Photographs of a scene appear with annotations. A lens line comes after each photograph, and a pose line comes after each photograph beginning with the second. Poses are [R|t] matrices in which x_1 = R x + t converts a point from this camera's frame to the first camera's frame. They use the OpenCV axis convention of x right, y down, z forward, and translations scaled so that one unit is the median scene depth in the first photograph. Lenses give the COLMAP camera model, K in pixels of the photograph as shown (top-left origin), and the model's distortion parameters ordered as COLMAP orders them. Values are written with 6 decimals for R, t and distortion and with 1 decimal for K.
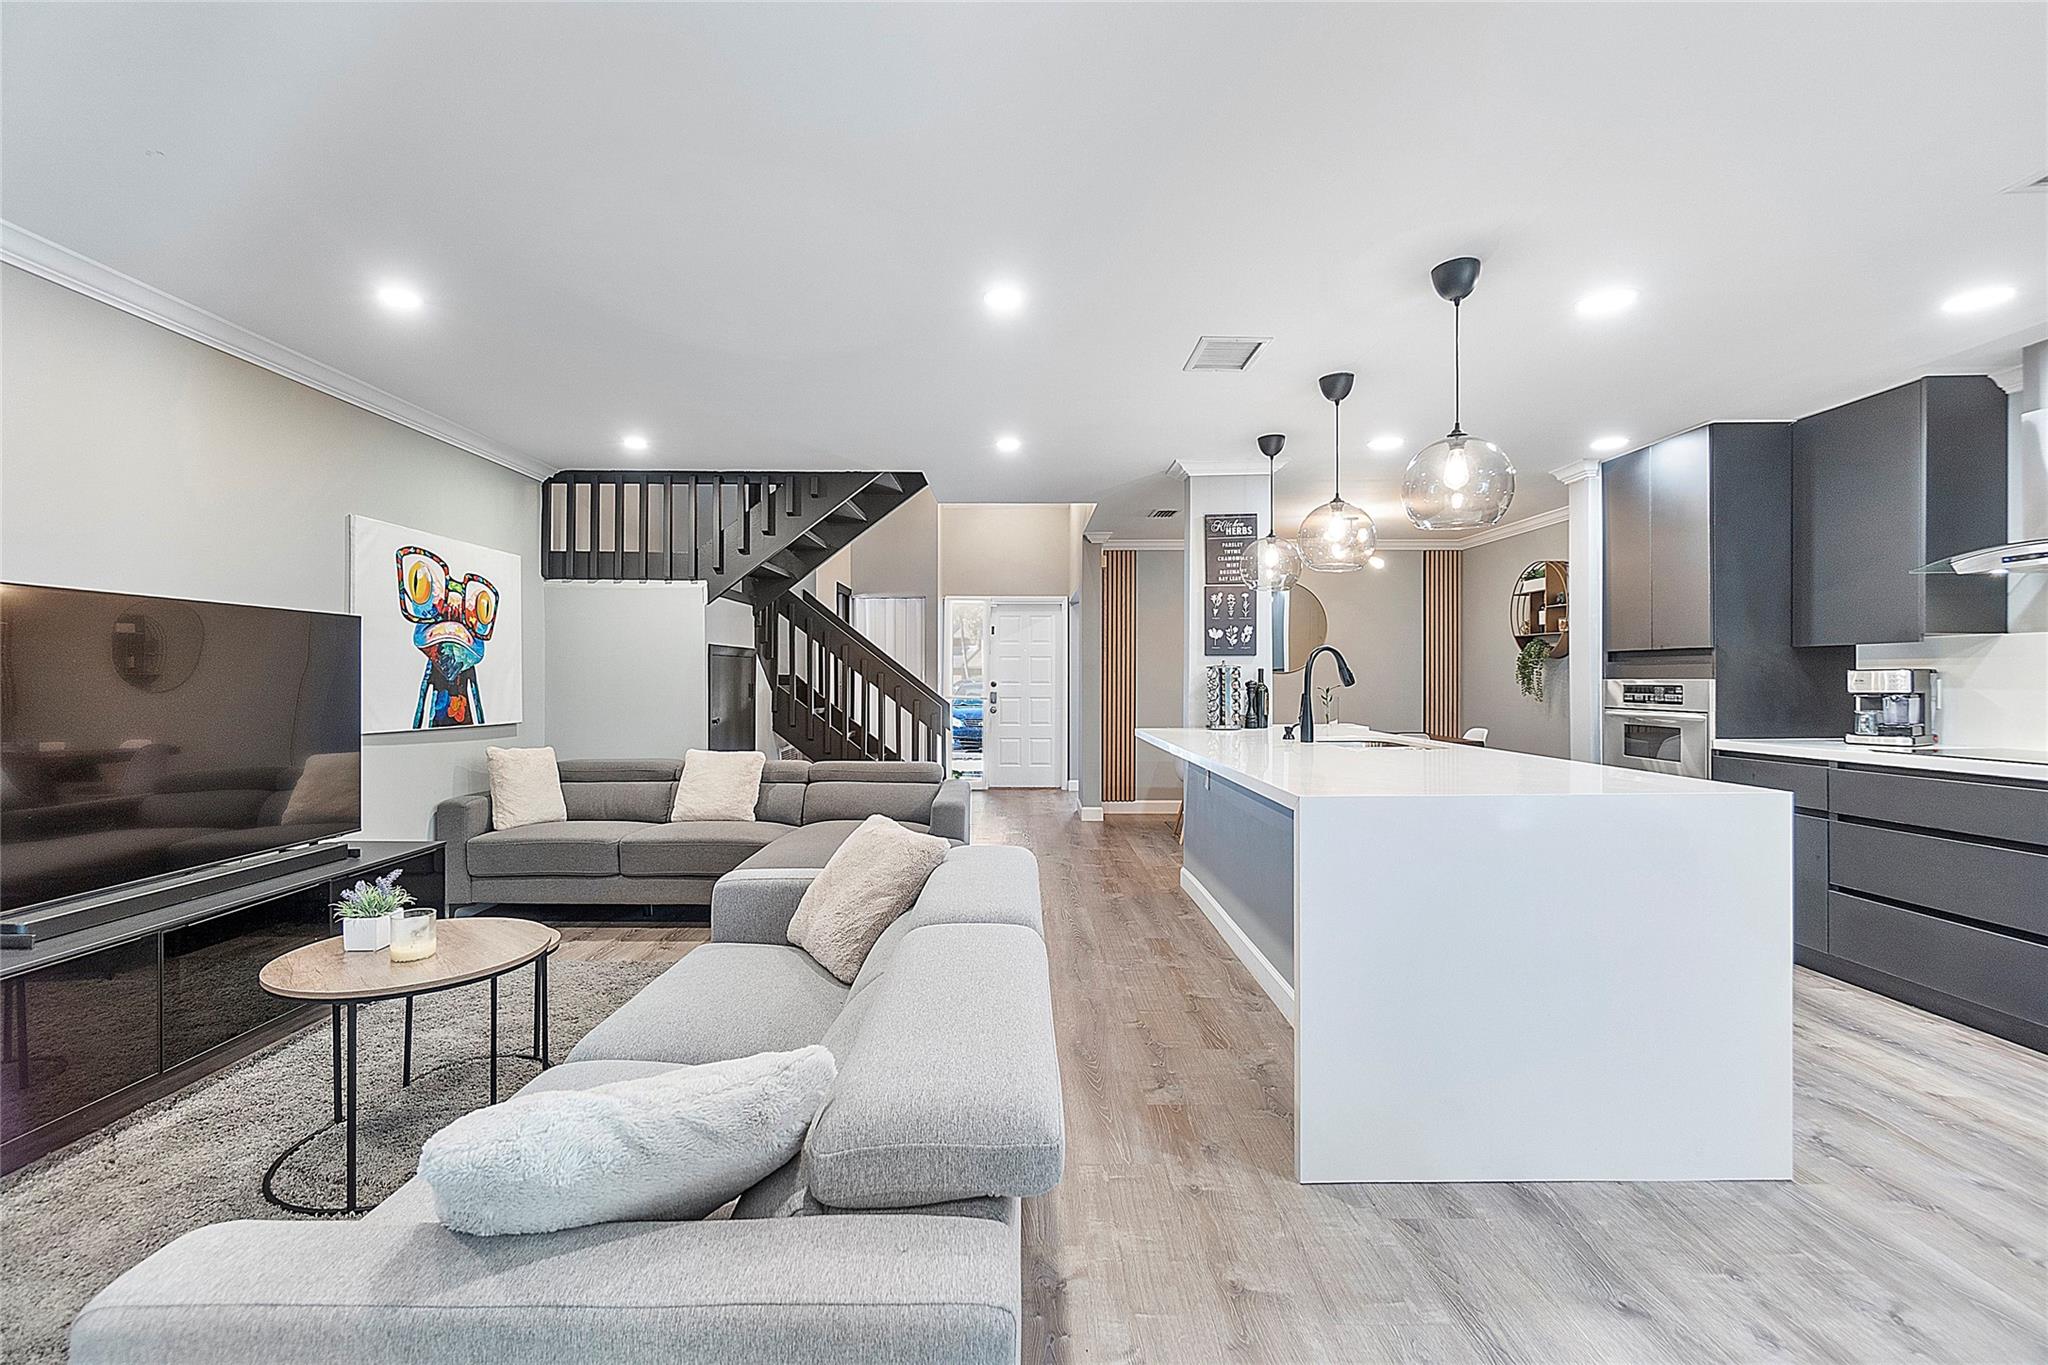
lens RADIAL K [[884.7, 0, 1023.2], [0, 884.7, 675.1], [0, 0, 1]] dist [-0.008416, 0.002151]
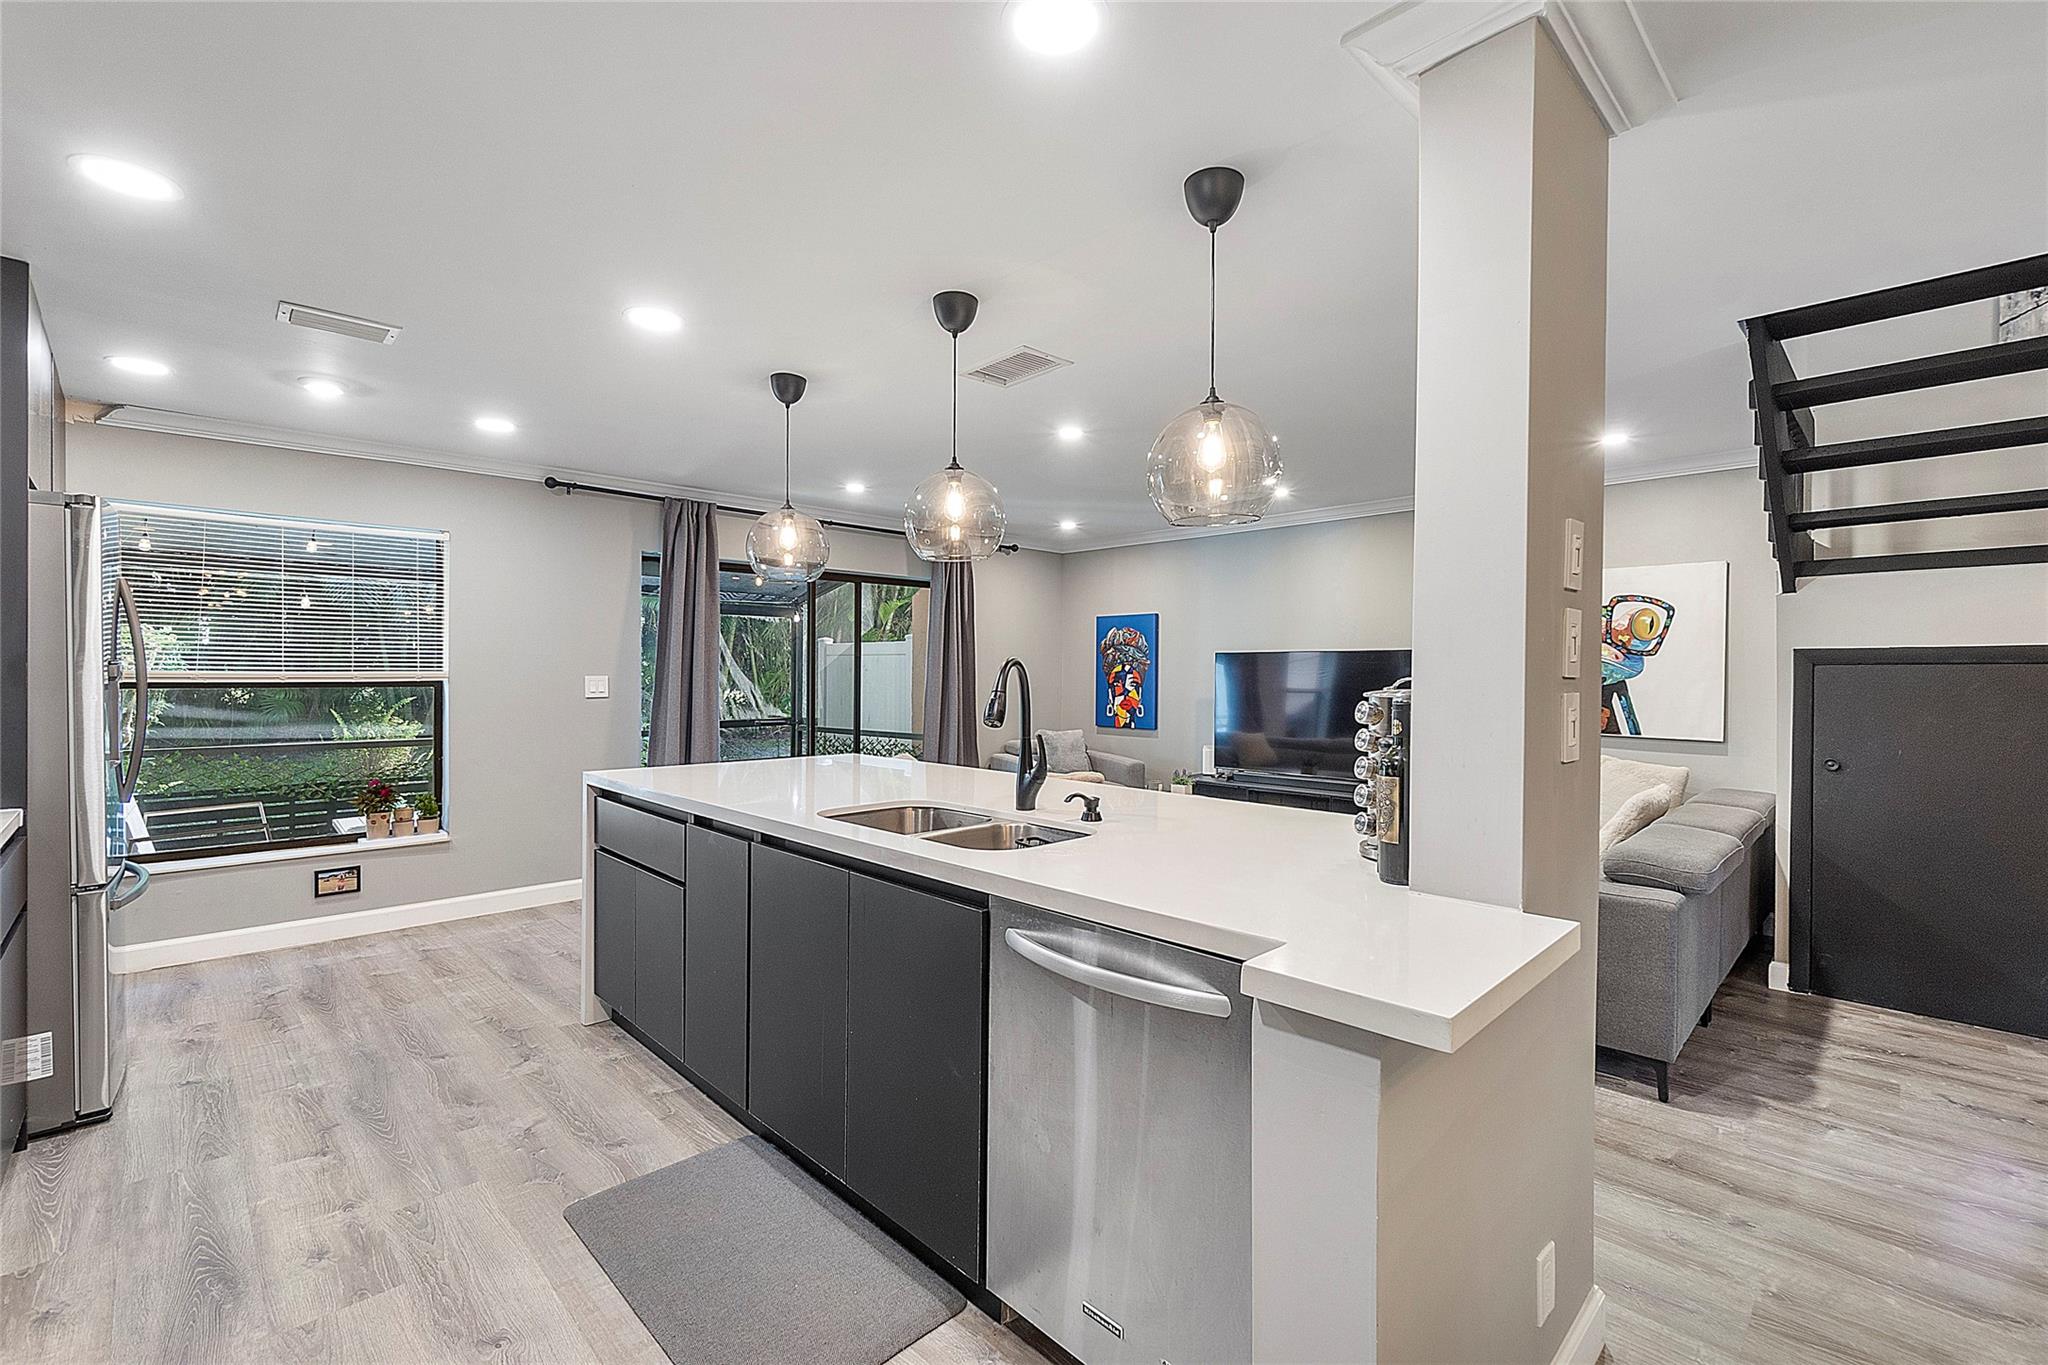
lens RADIAL K [[884.7, 0, 1015.6], [0, 884.7, 680.1], [0, 0, 1]] dist [-0.008416, 0.002151]
pose [[-0.719747, 0.005634, -0.694213, 0.672040], [0.000195, 0.999969, 0.007913, -0.019749], [0.694236, 0.005560, -0.719726, 1.272381]]
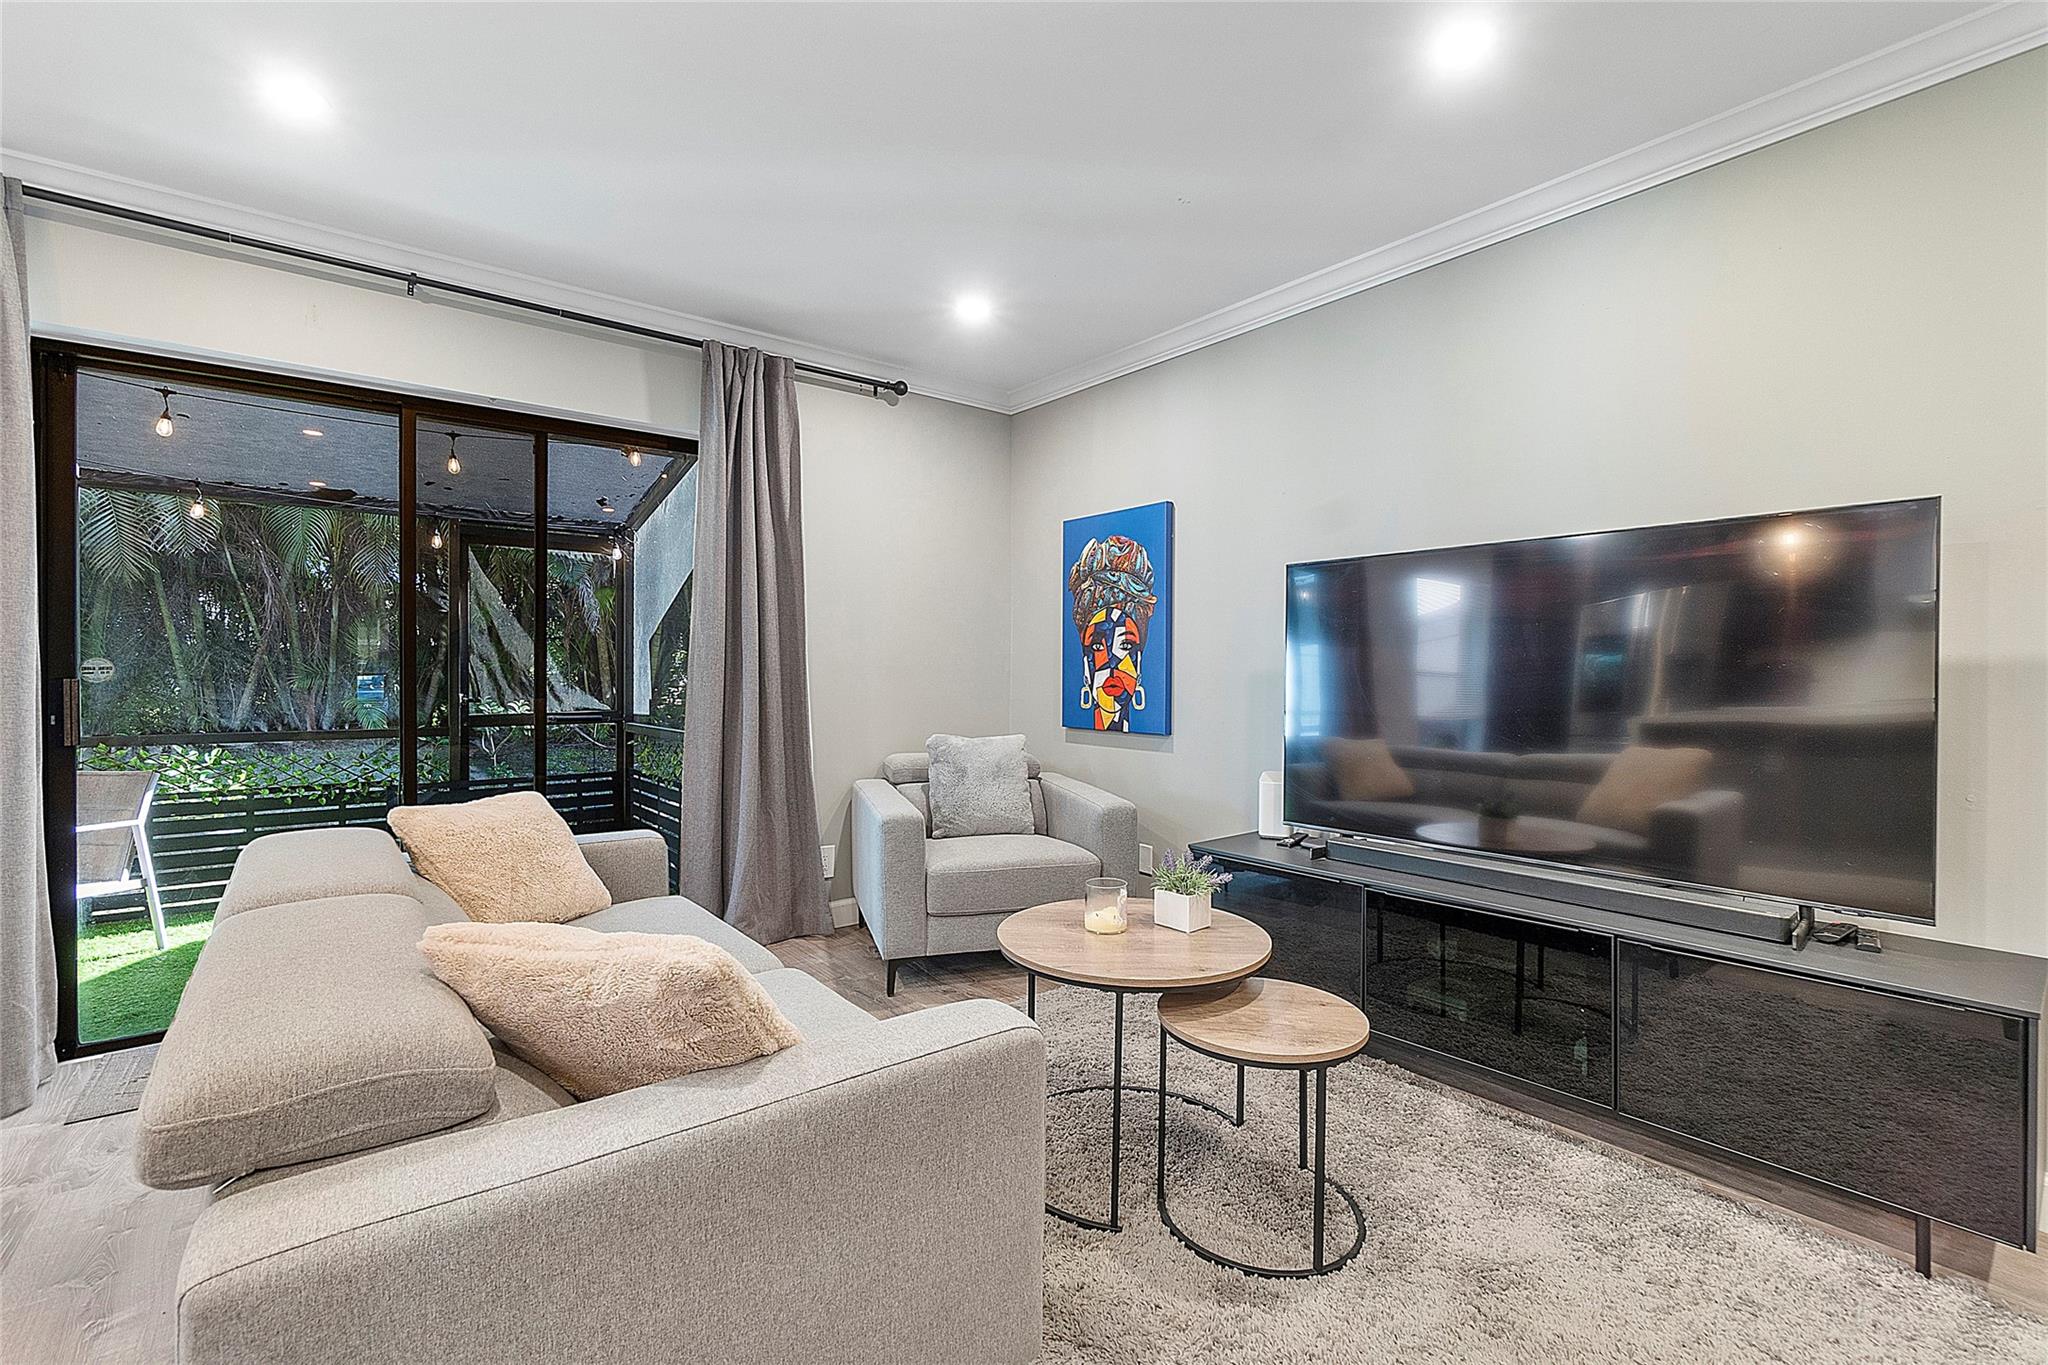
lens RADIAL K [[884.7, 0, 1017.5], [0, 884.7, 676.7], [0, 0, 1]] dist [-0.008416, 0.002151]
pose [[-0.785508, 0.005022, -0.618832, -0.024038], [0.000981, 0.999976, 0.006869, 0.024061], [0.618851, 0.004789, -0.785494, 0.837513]]
